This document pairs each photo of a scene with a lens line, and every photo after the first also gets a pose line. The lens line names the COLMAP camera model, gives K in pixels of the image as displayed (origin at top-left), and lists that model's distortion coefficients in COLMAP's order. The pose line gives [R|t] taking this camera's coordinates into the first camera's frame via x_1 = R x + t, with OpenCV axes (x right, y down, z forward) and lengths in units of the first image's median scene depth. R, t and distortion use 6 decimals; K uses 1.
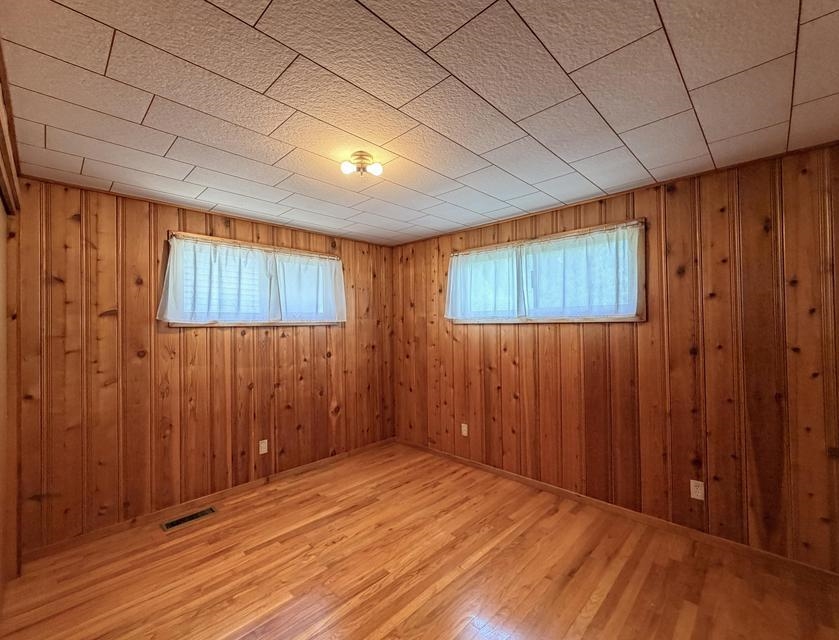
lens RADIAL K [[361.8, 0, 418.6], [0, 361.8, 328.0], [0, 0, 1]] dist [0.000314, 0.000179]
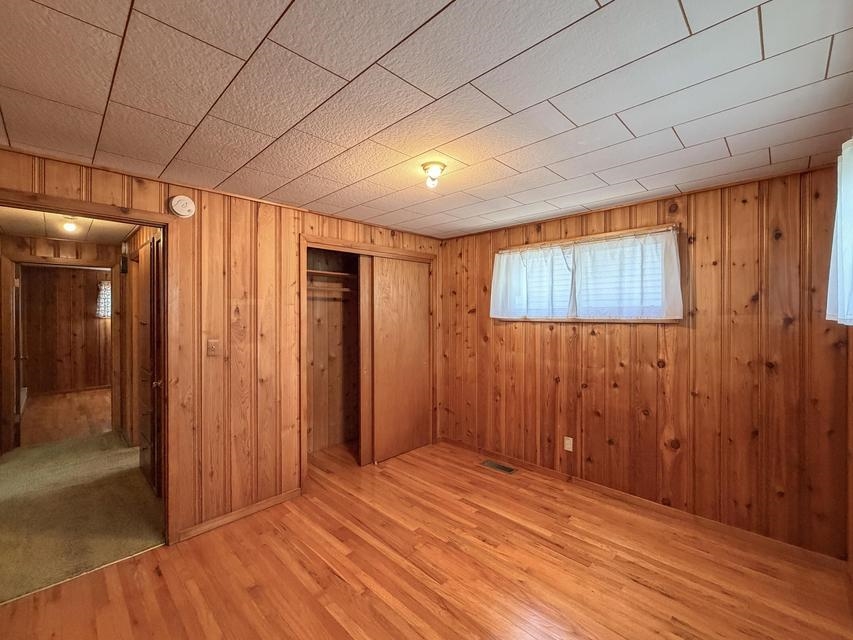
lens RADIAL K [[364.2, 0, 426.5], [0, 364.2, 320.0], [0, 0, 1]] dist [0.000501, 0.000193]
pose [[-0.003327, 0.029566, -0.999557, 0.575165], [-0.011287, 0.999498, 0.029602, -0.036146], [0.999931, 0.011380, -0.002992, 0.631091]]
